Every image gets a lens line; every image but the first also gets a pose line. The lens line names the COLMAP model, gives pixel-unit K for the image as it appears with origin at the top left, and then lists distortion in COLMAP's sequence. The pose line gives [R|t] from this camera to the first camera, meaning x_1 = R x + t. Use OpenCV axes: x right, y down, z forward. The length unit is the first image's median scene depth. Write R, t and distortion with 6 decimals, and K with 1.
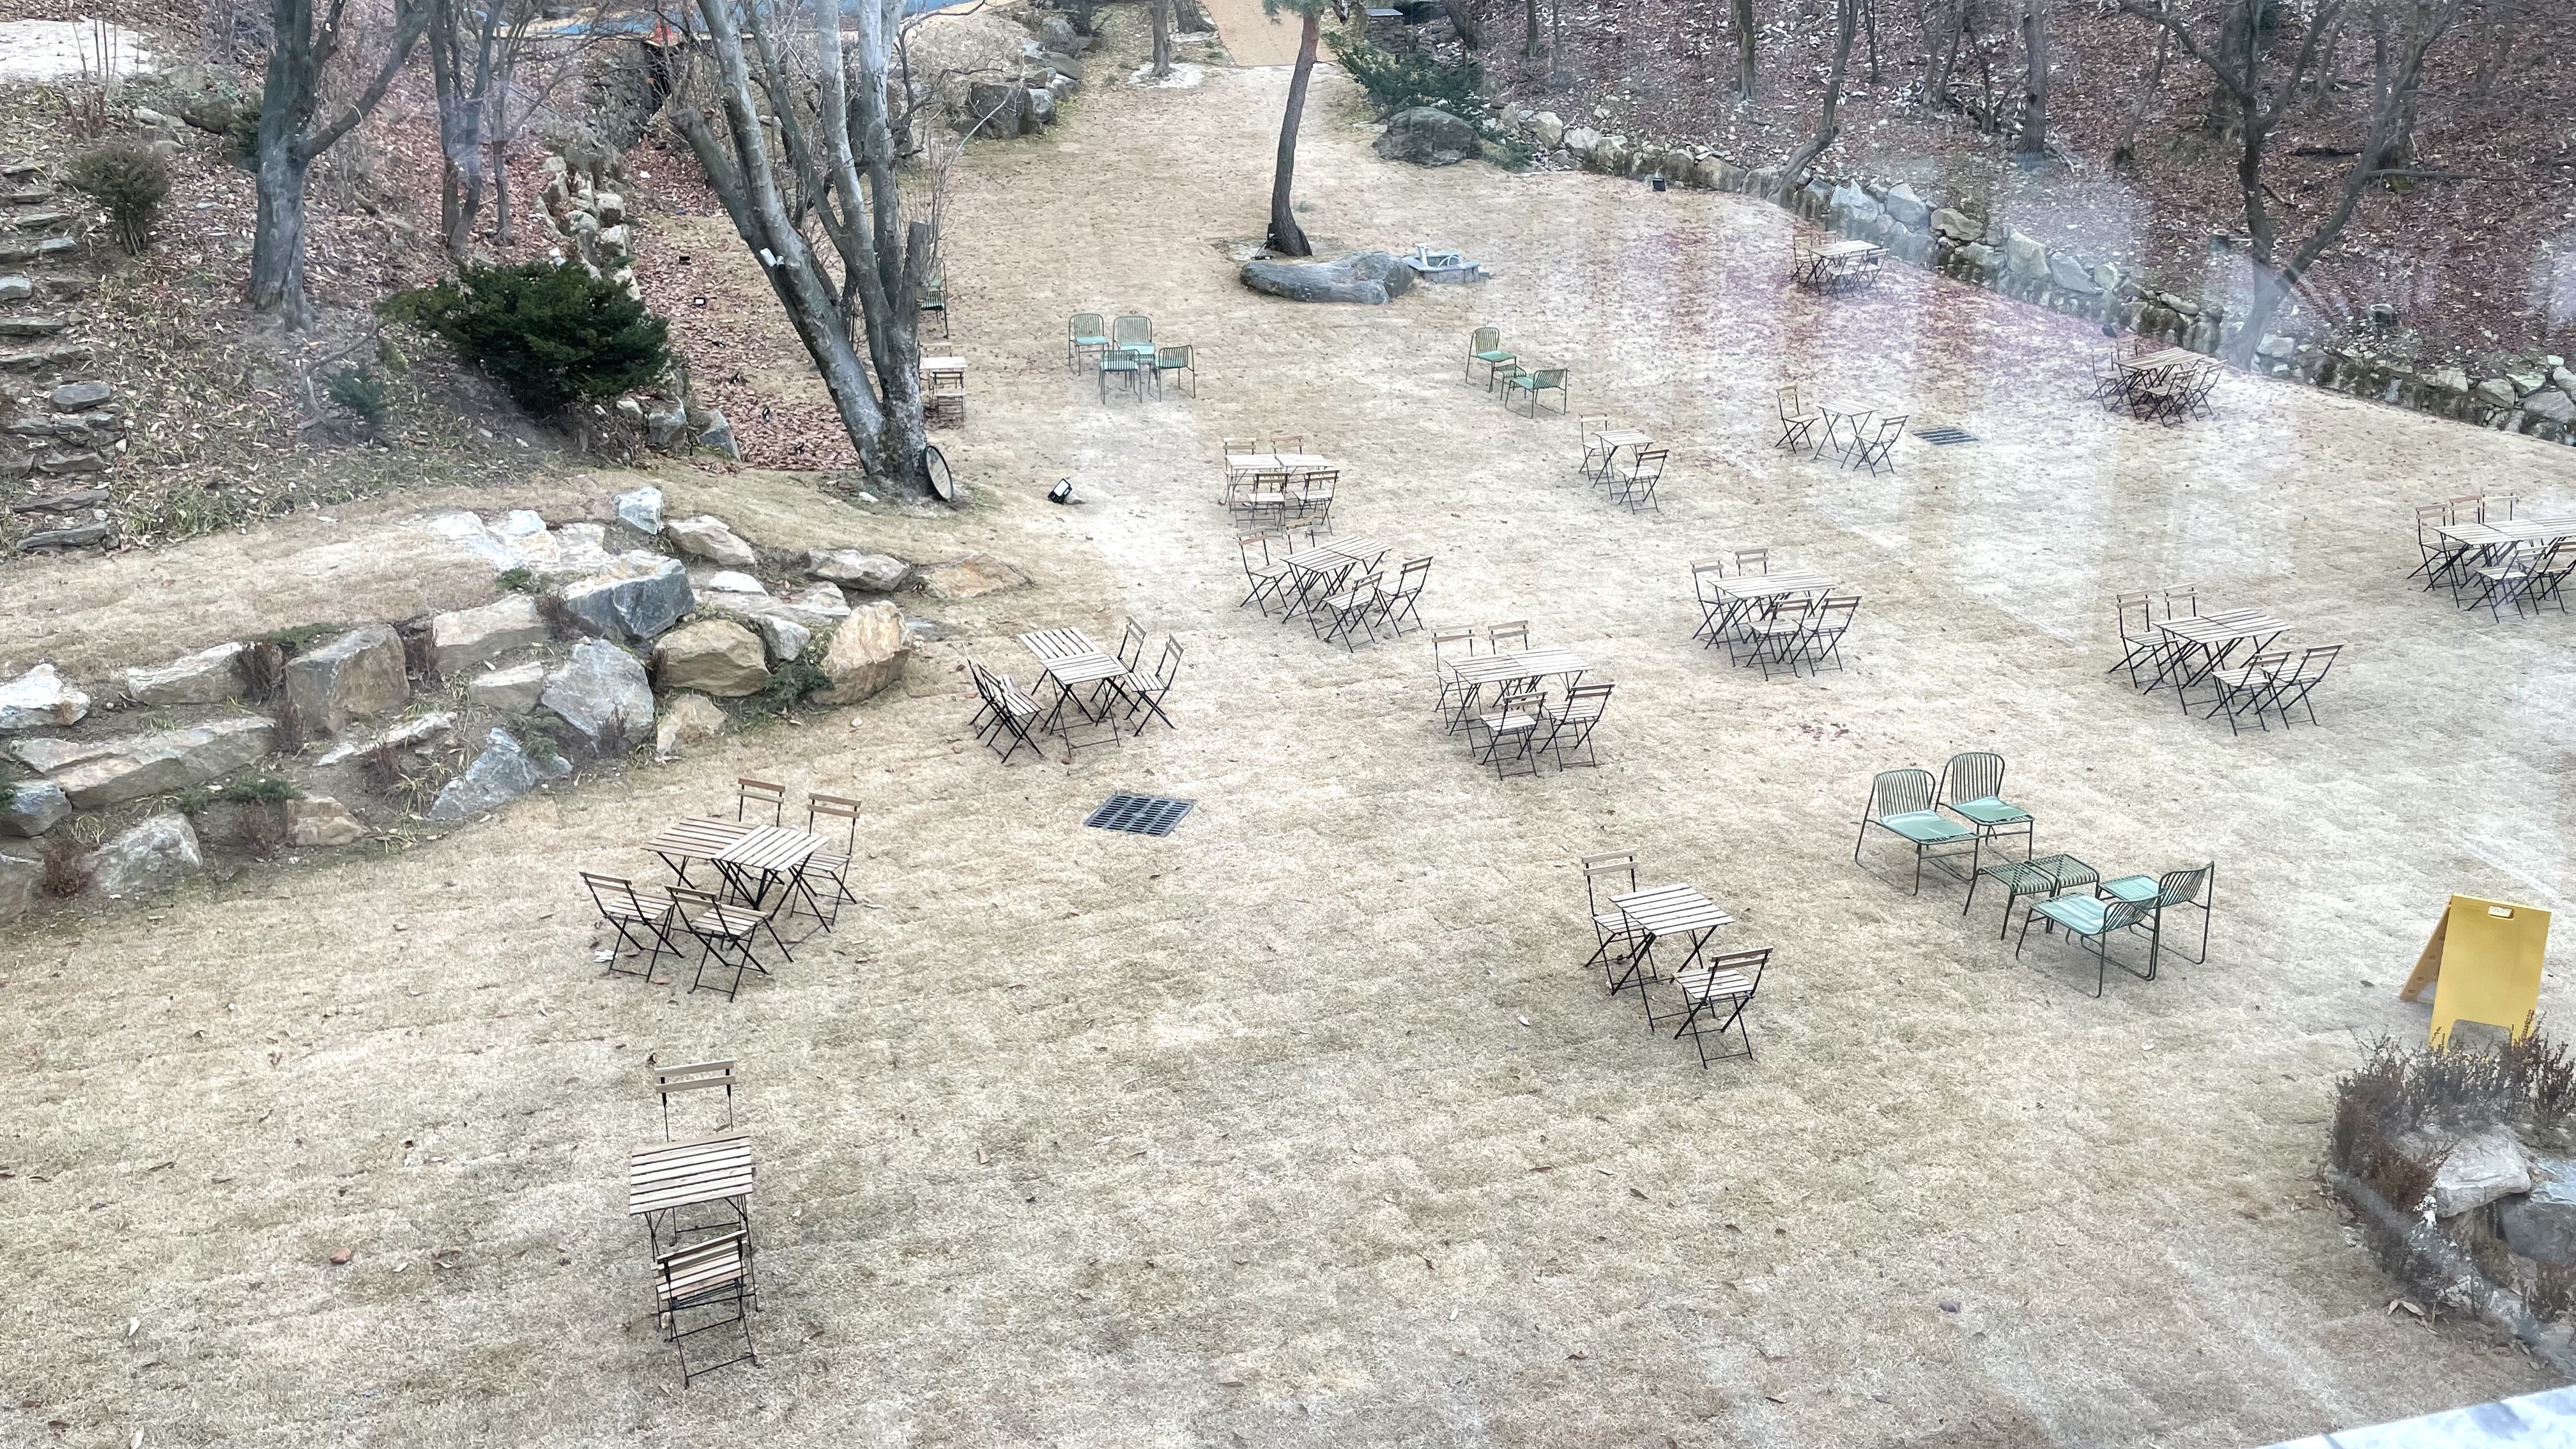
lens RADIAL K [[1891.0, 0, 1288.0], [0, 1891.0, 724.5], [0, 0, 1]] dist [0.099630, -0.140701]
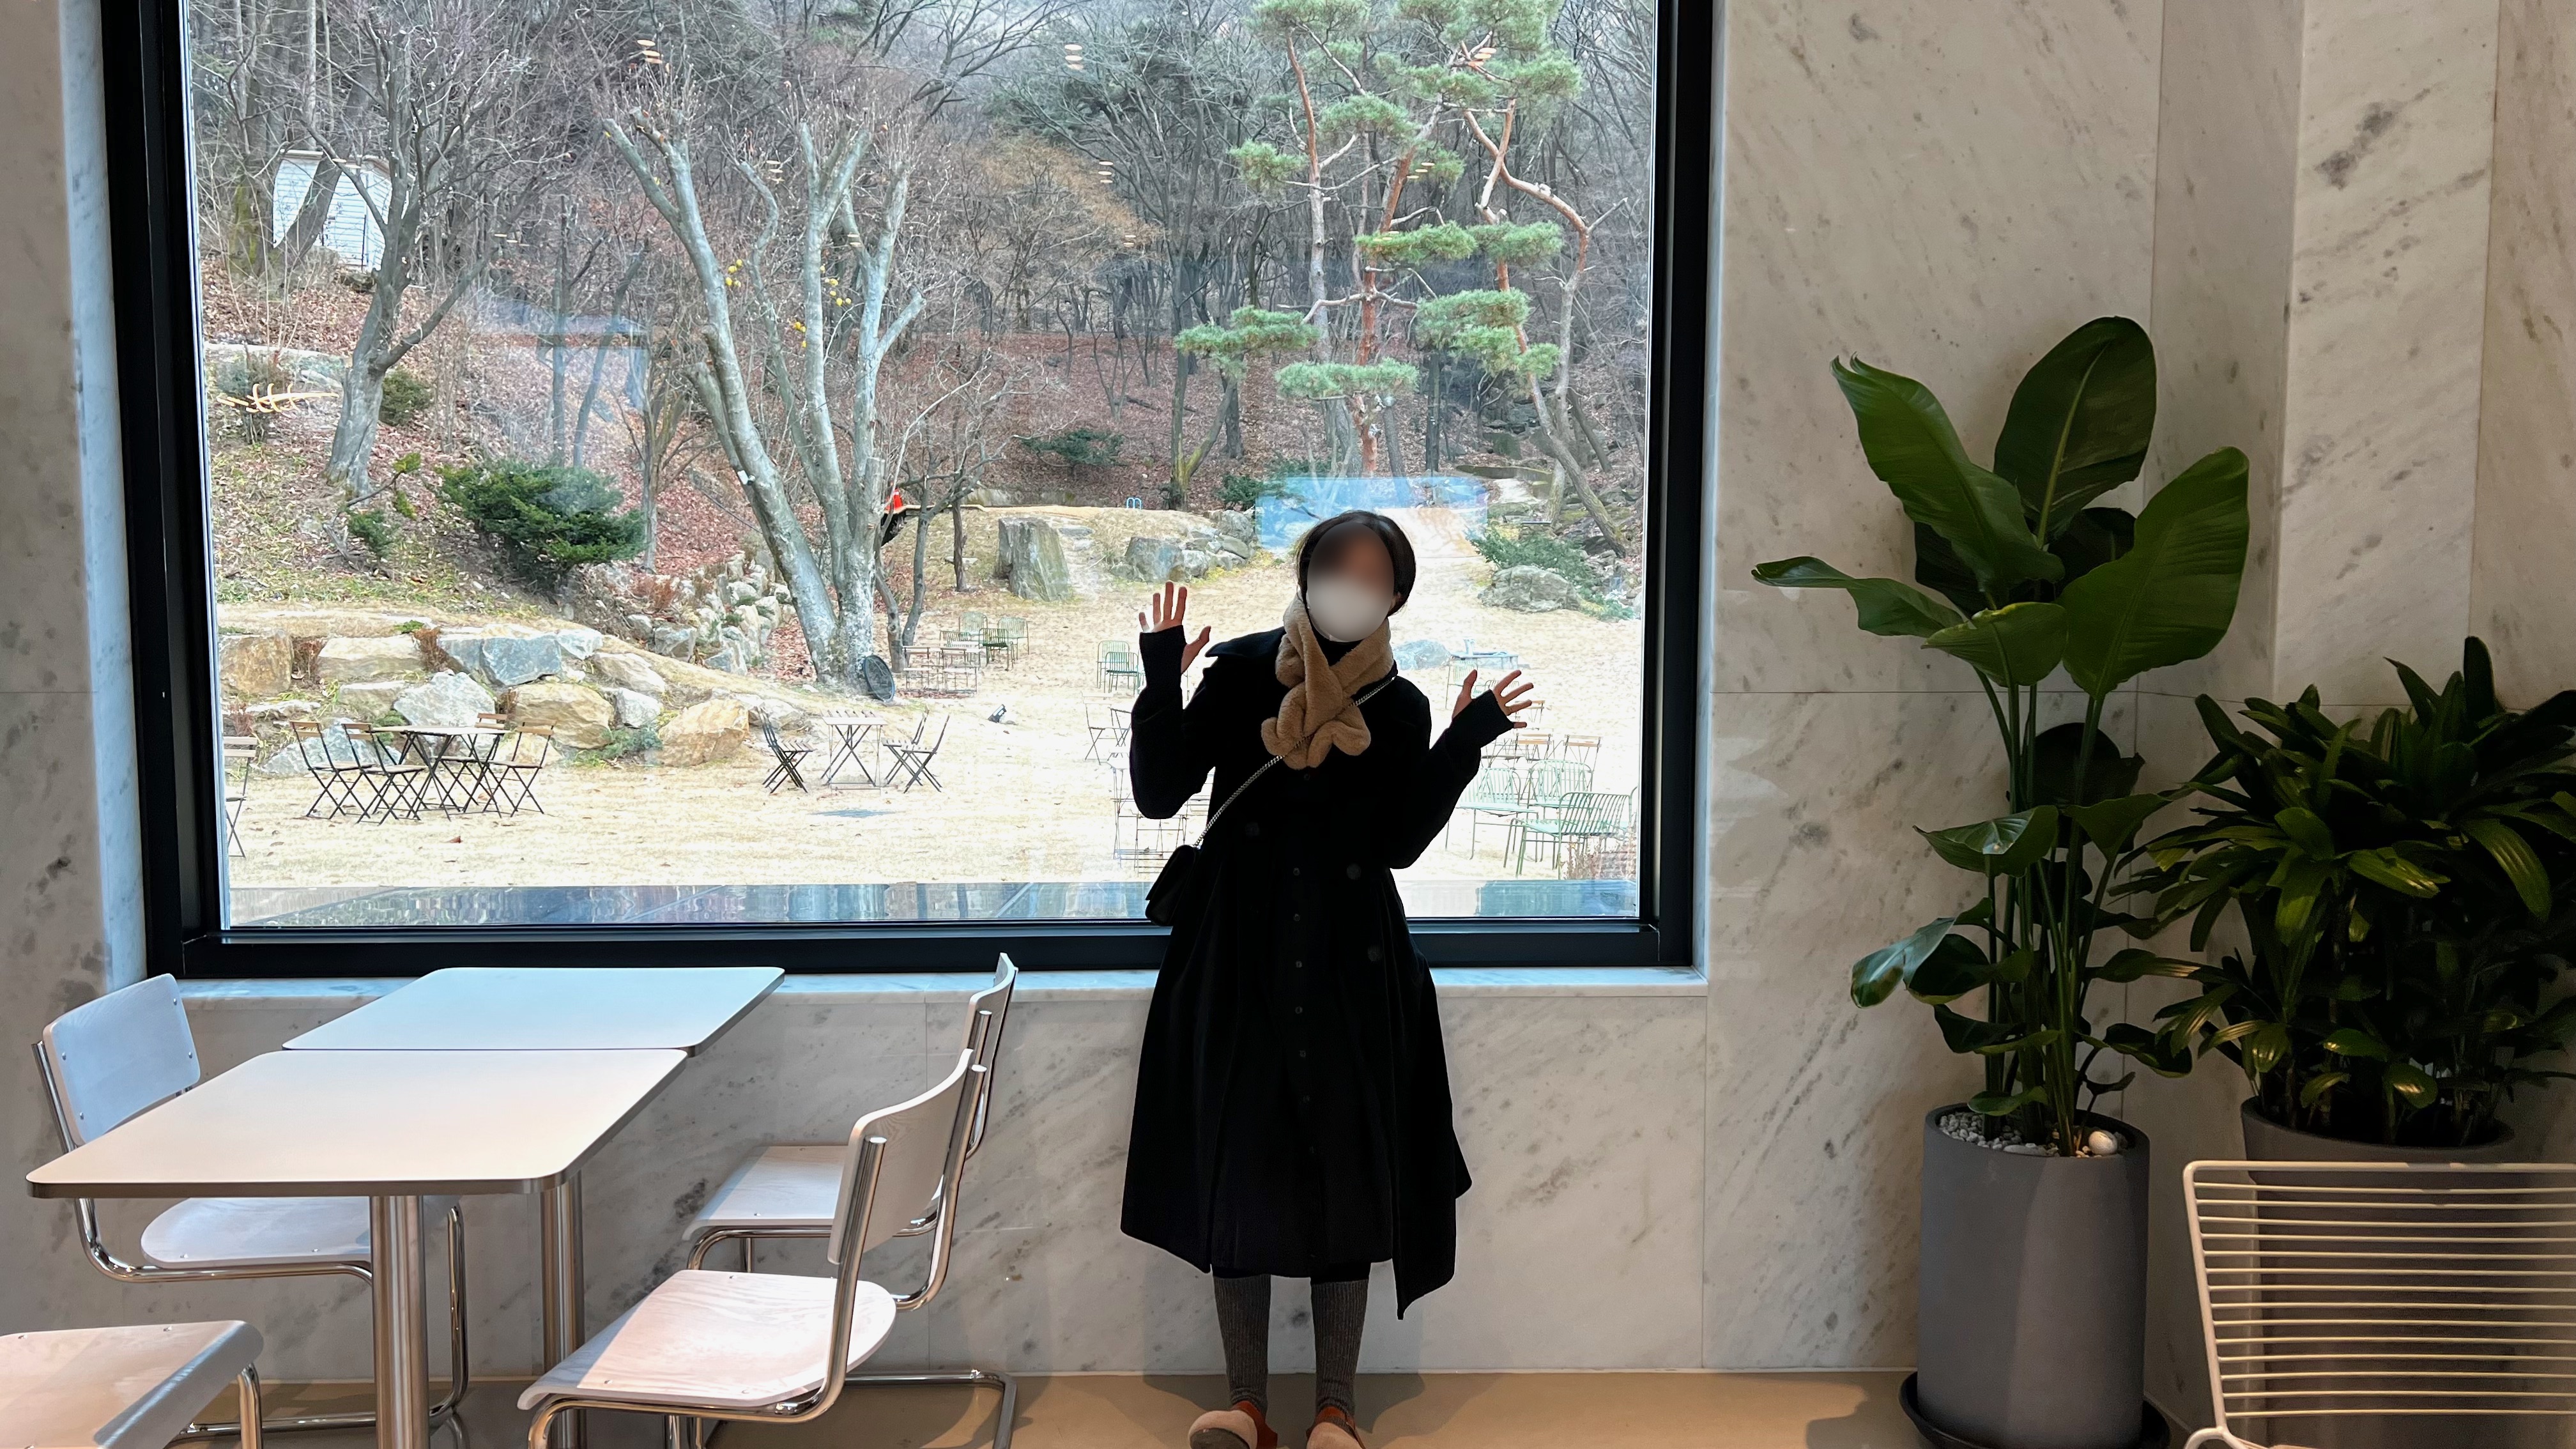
lens RADIAL K [[1842.7, 0, 1288.0], [0, 1842.7, 724.5], [0, 0, 1]] dist [0.063542, -0.120115]
pose [[0.986201, 0.033184, -0.162191, 0.287203], [-0.081100, 0.950936, -0.298569, 0.247037], [0.144326, 0.307603, 0.940505, -0.003804]]
